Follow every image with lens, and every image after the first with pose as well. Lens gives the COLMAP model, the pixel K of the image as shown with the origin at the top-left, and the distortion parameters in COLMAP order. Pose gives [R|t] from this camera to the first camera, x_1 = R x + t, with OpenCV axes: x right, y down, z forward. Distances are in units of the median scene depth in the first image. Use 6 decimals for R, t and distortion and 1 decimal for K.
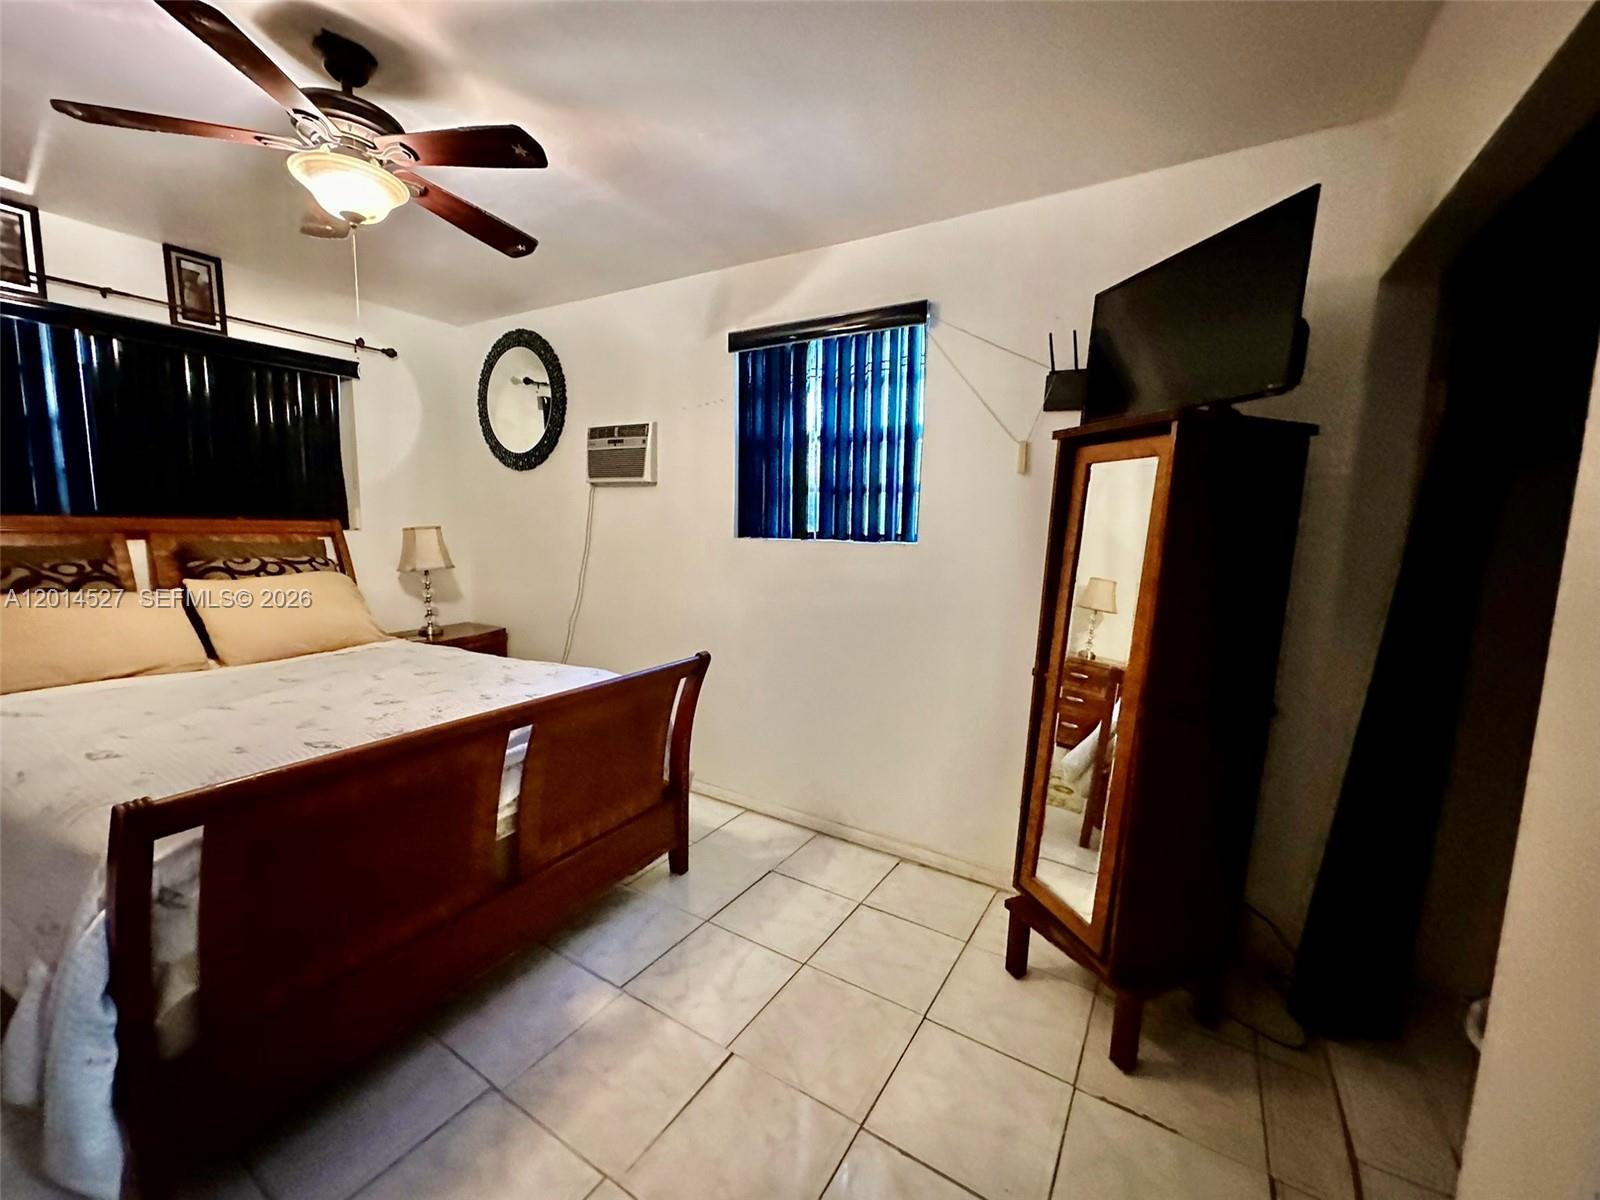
lens RADIAL K [[640.9, 0, 800.7], [0, 640.9, 597.6], [0, 0, 1]] dist [-0.006379, 0.001193]
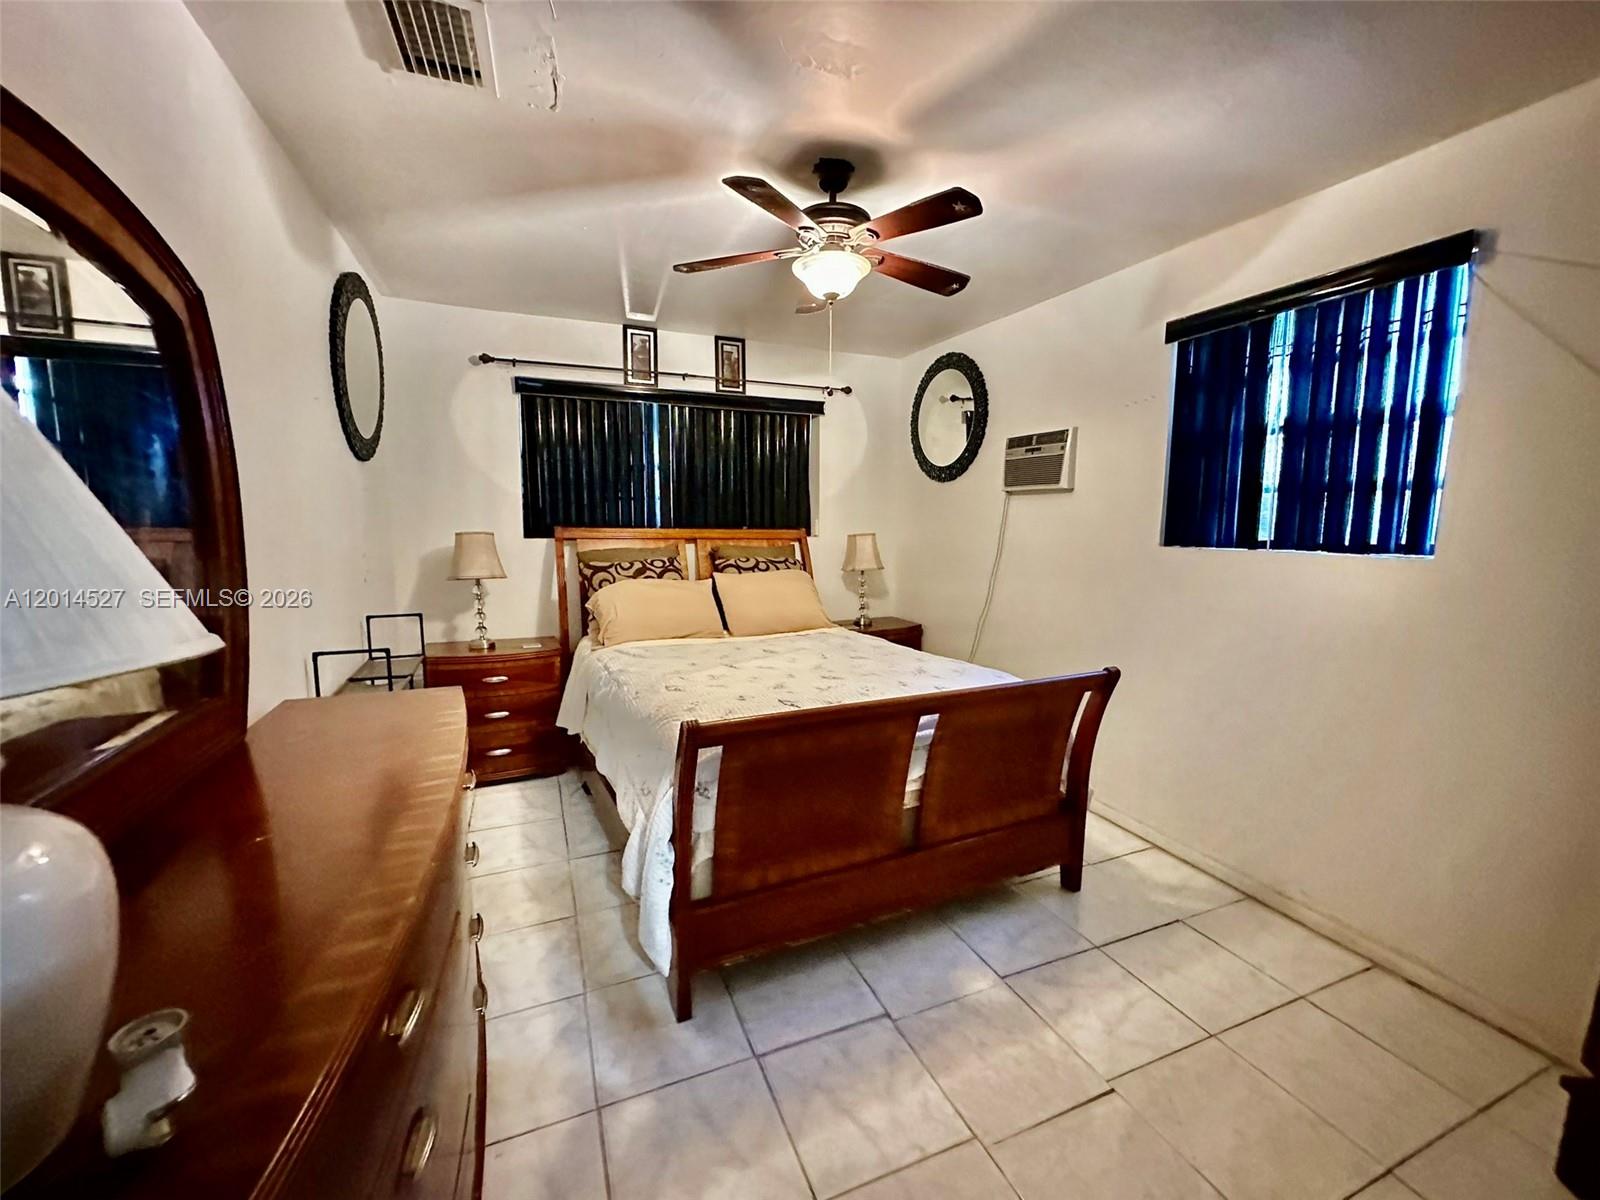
lens RADIAL K [[640.9, 0, 796.7], [0, 640.9, 597.9], [0, 0, 1]] dist [-0.006379, 0.001193]
pose [[0.808942, 0.056500, -0.585167, 0.017713], [-0.057736, 0.998194, 0.016564, -0.006728], [0.585047, 0.020386, 0.810743, -0.044025]]
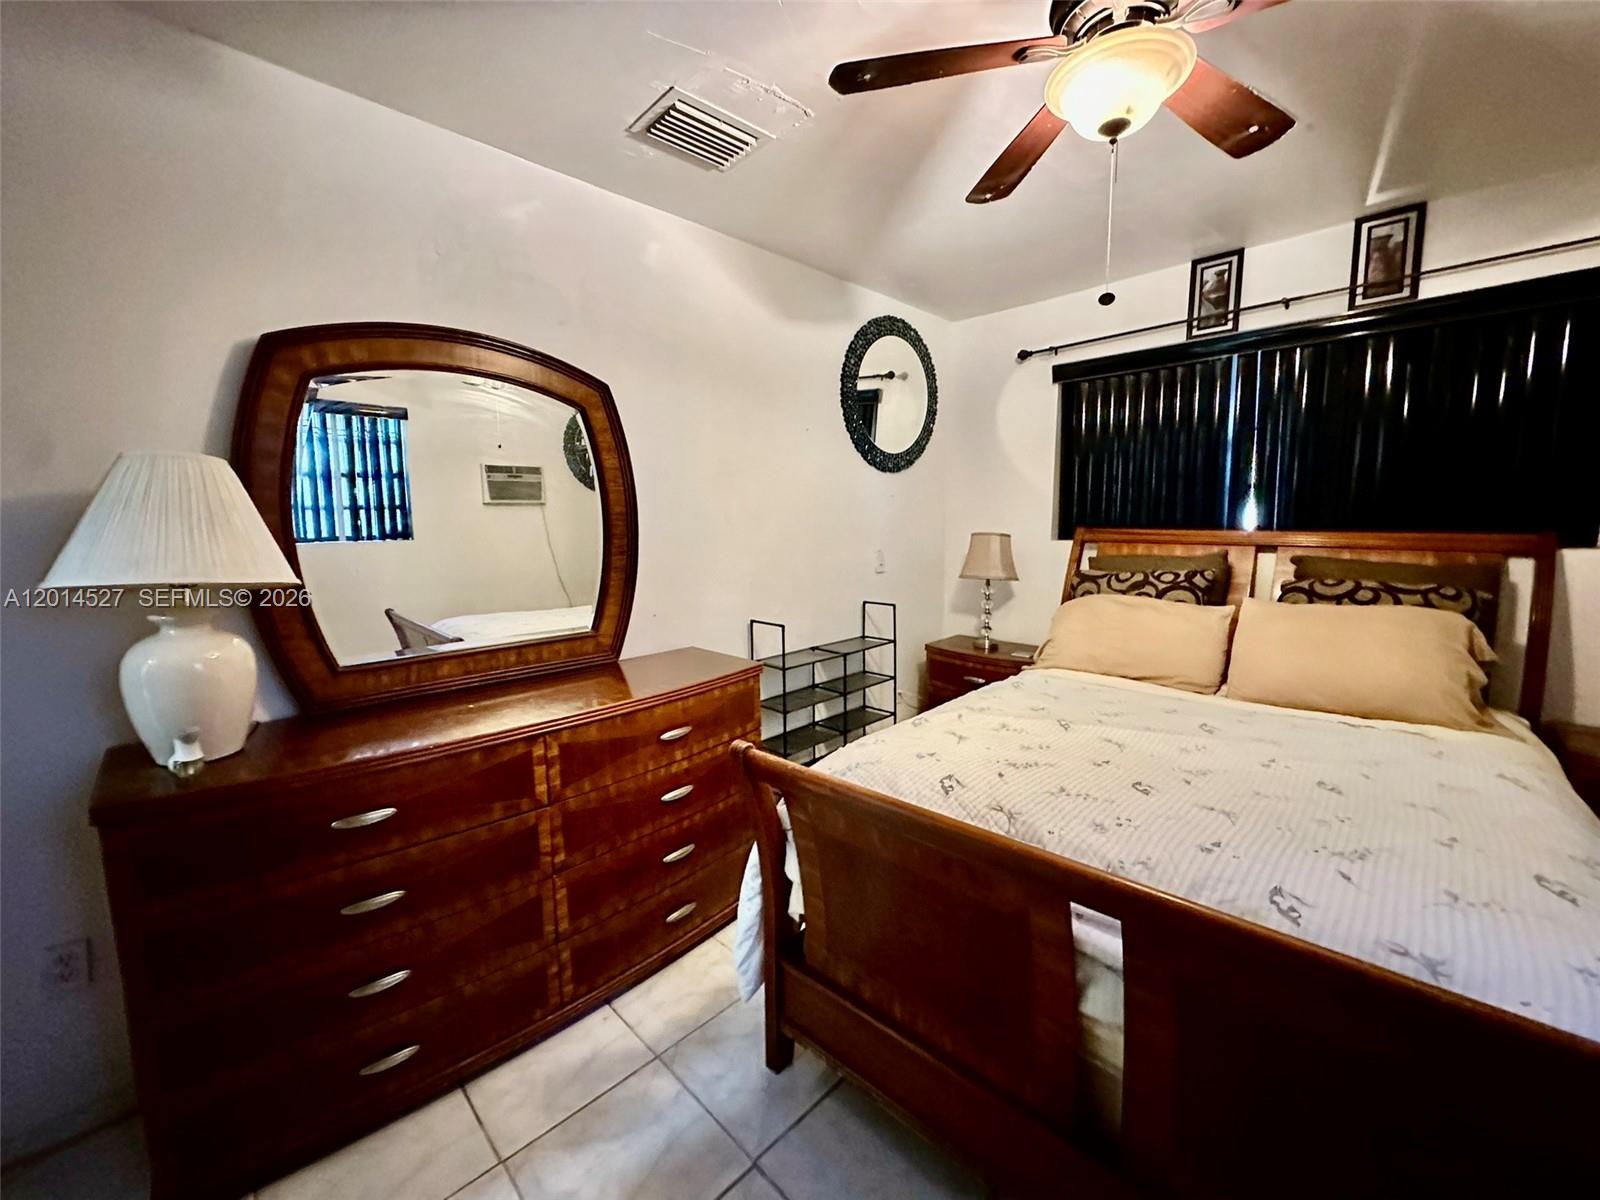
lens RADIAL K [[640.9, 0, 797.4], [0, 640.9, 597.4], [0, 0, 1]] dist [-0.006379, 0.001193]
pose [[-0.246690, 0.097547, -0.964172, 0.099000], [-0.107944, 0.985964, 0.127370, -0.075926], [0.963064, 0.135498, -0.232698, 0.578459]]
